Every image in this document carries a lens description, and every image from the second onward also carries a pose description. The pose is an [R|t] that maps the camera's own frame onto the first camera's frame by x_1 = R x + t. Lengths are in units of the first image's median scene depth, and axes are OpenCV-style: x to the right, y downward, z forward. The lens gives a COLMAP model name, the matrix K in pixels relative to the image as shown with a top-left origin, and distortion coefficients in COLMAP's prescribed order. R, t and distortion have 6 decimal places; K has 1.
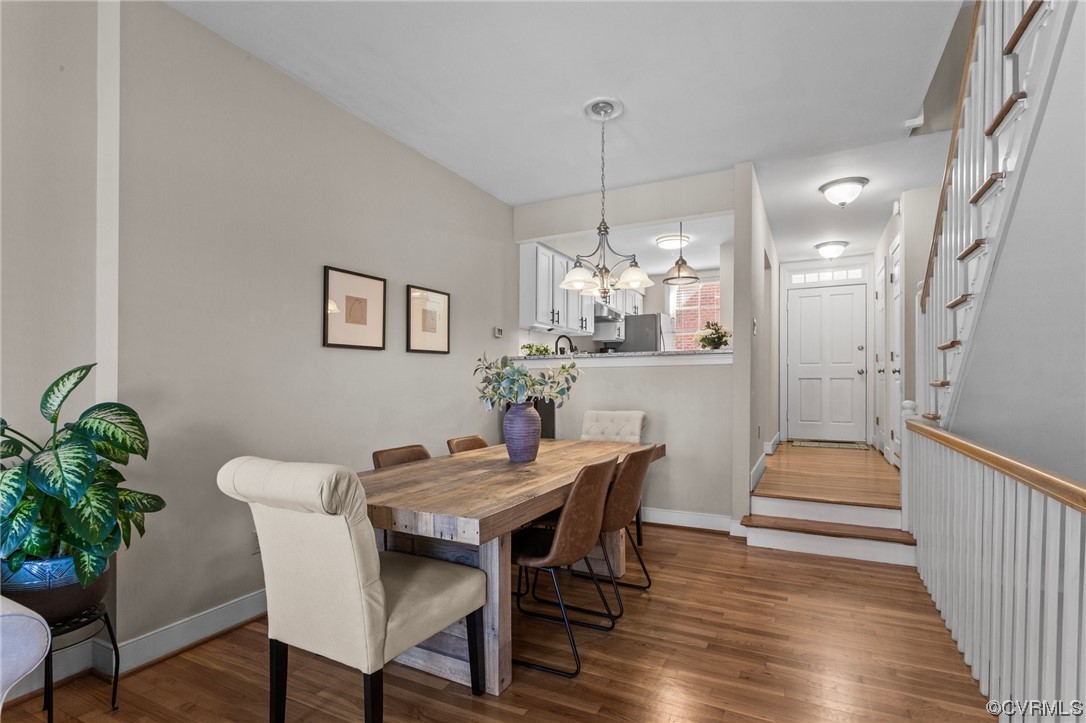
lens RADIAL K [[519.4, 0, 554.8], [0, 519.4, 384.1], [0, 0, 1]] dist [0.001263, 0.000384]
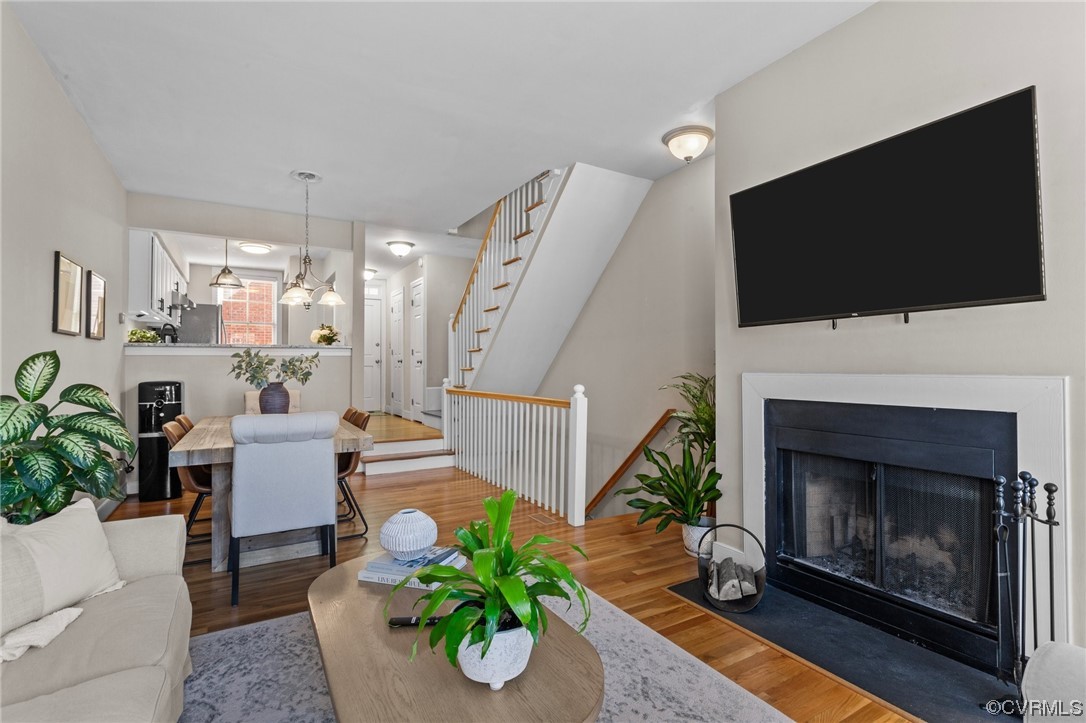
lens RADIAL K [[519.4, 0, 542.7], [0, 519.4, 360.4], [0, 0, 1]] dist [0.001263, 0.000384]
pose [[0.548358, 0.013355, 0.836137, -0.538804], [0.005360, 0.999796, -0.019484, 0.004690], [-0.836227, 0.015166, 0.548174, -0.231215]]
